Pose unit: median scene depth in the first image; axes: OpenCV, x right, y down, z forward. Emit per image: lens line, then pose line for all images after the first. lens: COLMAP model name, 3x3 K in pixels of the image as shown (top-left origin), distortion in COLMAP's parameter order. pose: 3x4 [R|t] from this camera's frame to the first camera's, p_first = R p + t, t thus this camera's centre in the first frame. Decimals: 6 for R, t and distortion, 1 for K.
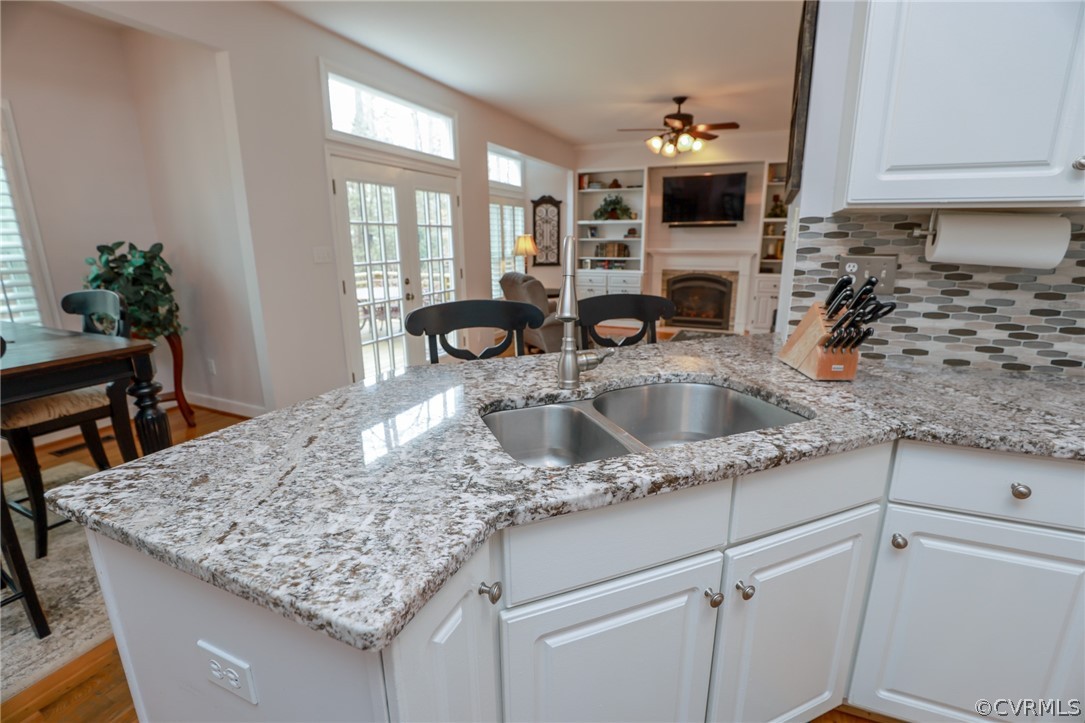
lens RADIAL K [[495.2, 0, 544.4], [0, 495.2, 358.9], [0, 0, 1]] dist [-0.032053, 0.003592]
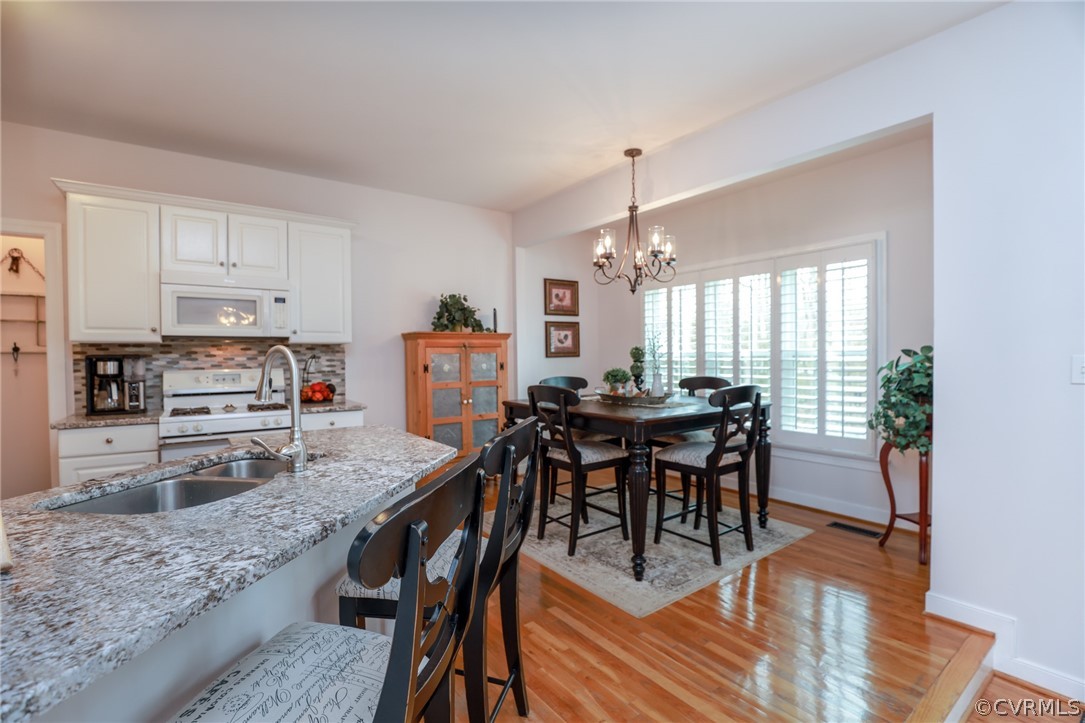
lens RADIAL K [[495.2, 0, 539.6], [0, 495.2, 366.5], [0, 0, 1]] dist [-0.032053, 0.003592]
pose [[-0.495737, 0.031373, -0.867906, 0.296760], [-0.199761, 0.968433, 0.149108, -0.181186], [0.845186, 0.247292, -0.473821, 0.775400]]
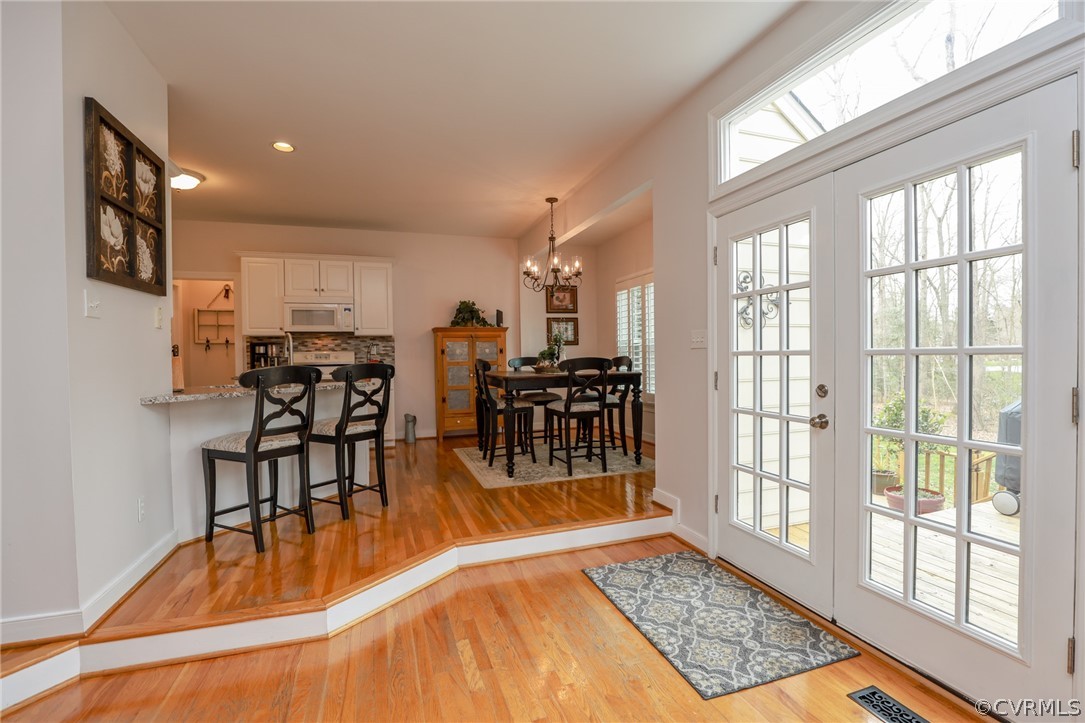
lens RADIAL K [[495.2, 0, 544.0], [0, 495.2, 358.8], [0, 0, 1]] dist [-0.032053, 0.003592]
pose [[-0.737547, 0.022565, -0.674918, 0.328707], [-0.146478, 0.970301, 0.192511, -0.312970], [0.659218, 0.240846, -0.712338, 1.482839]]
